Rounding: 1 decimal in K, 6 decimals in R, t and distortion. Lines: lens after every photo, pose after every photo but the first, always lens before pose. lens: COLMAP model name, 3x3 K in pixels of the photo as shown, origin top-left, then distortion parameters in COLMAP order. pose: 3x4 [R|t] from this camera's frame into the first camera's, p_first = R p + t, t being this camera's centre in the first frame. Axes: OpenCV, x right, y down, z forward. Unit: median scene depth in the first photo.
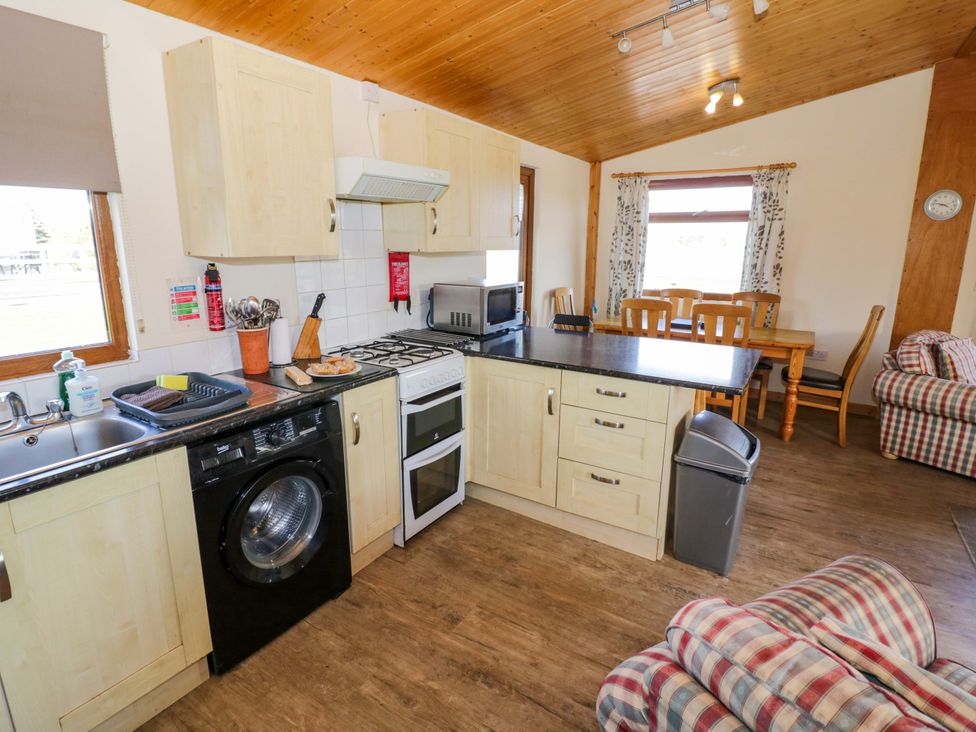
lens RADIAL K [[505.5, 0, 488.1], [0, 505.5, 356.8], [0, 0, 1]] dist [-0.003757, -0.012428]
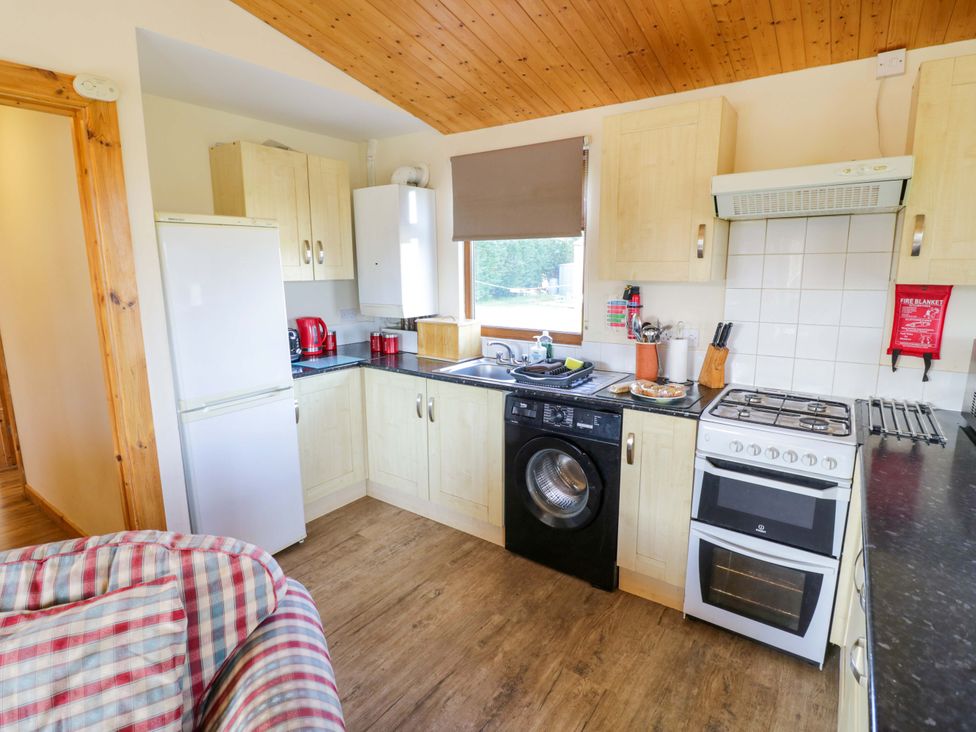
lens RADIAL K [[505.5, 0, 490.2], [0, 505.5, 357.4], [0, 0, 1]] dist [-0.003757, -0.012428]
pose [[-0.040903, 0.171235, -0.984381, 0.463407], [-0.217886, 0.959966, 0.176042, -0.098160], [0.975117, 0.221684, -0.001955, 0.434715]]
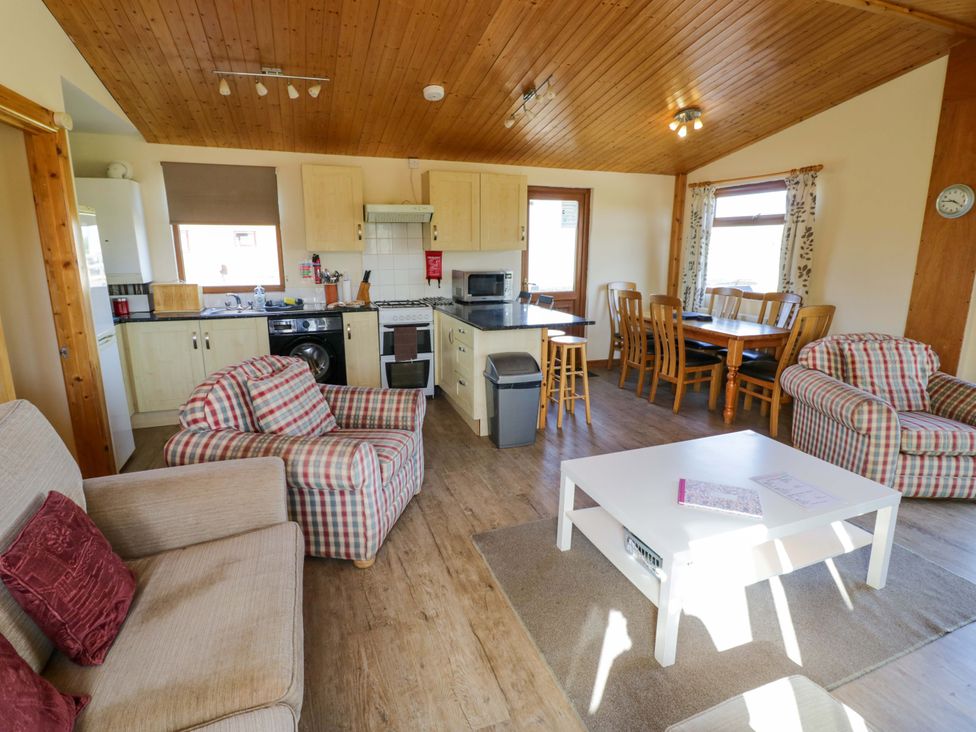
lens RADIAL K [[505.5, 0, 488.6], [0, 505.5, 357.8], [0, 0, 1]] dist [-0.003757, -0.012428]
pose [[0.799160, 0.127112, -0.587525, 0.948450], [-0.130923, 0.990729, 0.036262, 0.062517], [0.586687, 0.047941, 0.808393, -0.243683]]
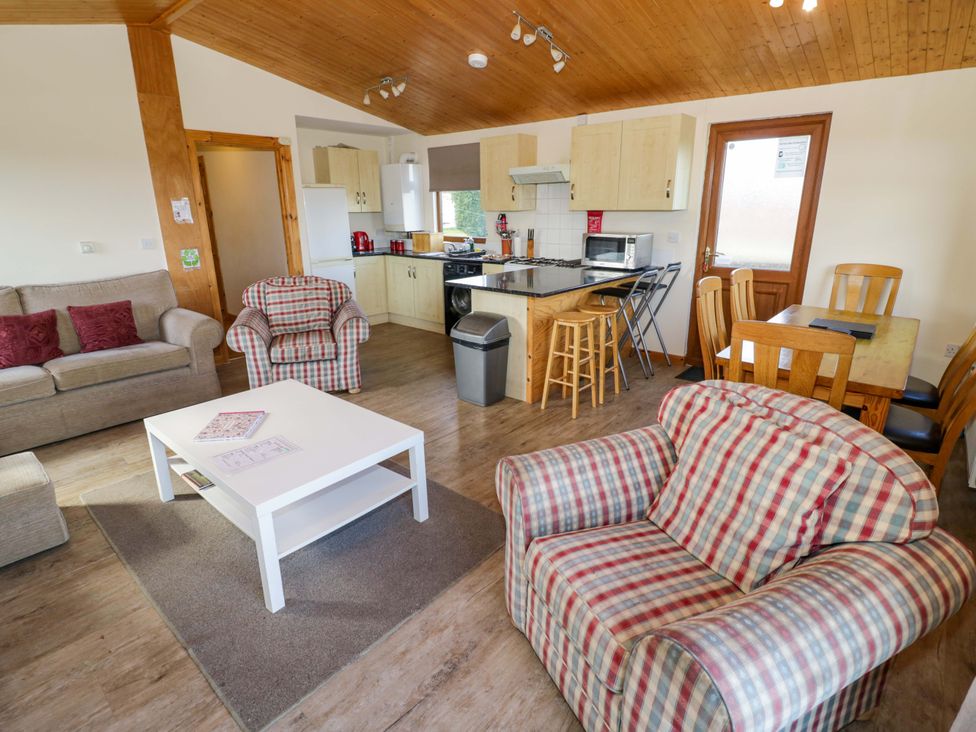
lens RADIAL K [[505.5, 0, 490.7], [0, 505.5, 357.5], [0, 0, 1]] dist [-0.003757, -0.012428]
pose [[-0.141686, 0.277930, -0.950095, 1.446399], [-0.212924, 0.928756, 0.303441, -0.173777], [0.966741, 0.245291, -0.072414, 0.835112]]
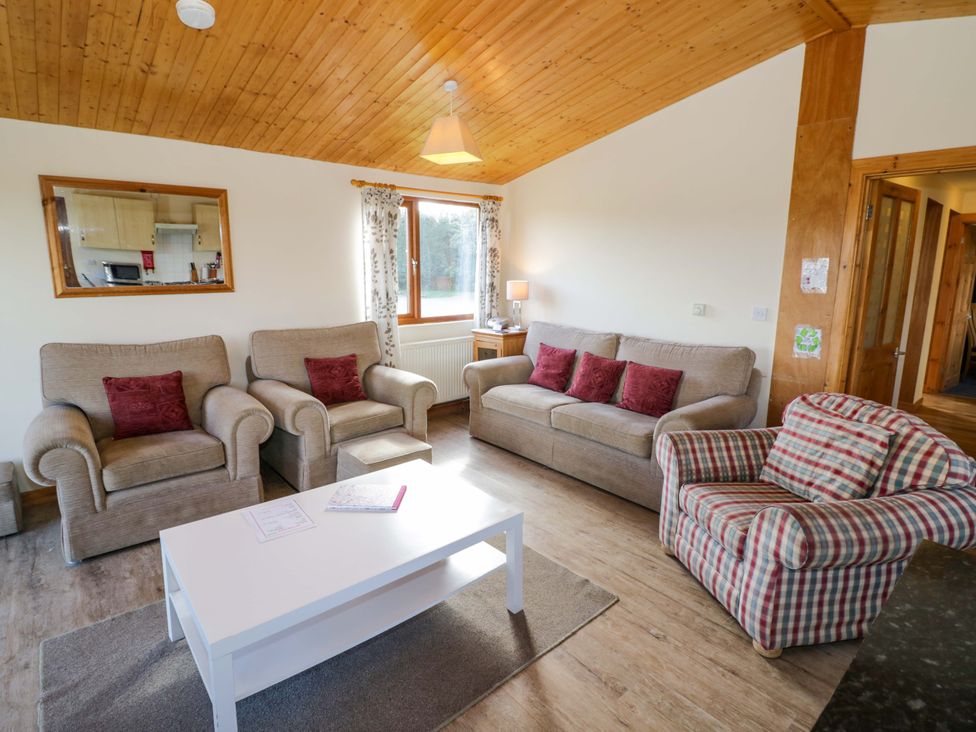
lens RADIAL K [[505.5, 0, 489.1], [0, 505.5, 356.6], [0, 0, 1]] dist [-0.003757, -0.012428]
pose [[-0.959723, -0.063296, 0.273725, 0.497022], [0.048076, 0.922919, 0.381980, -0.209042], [-0.276804, 0.379755, -0.882704, 0.925894]]
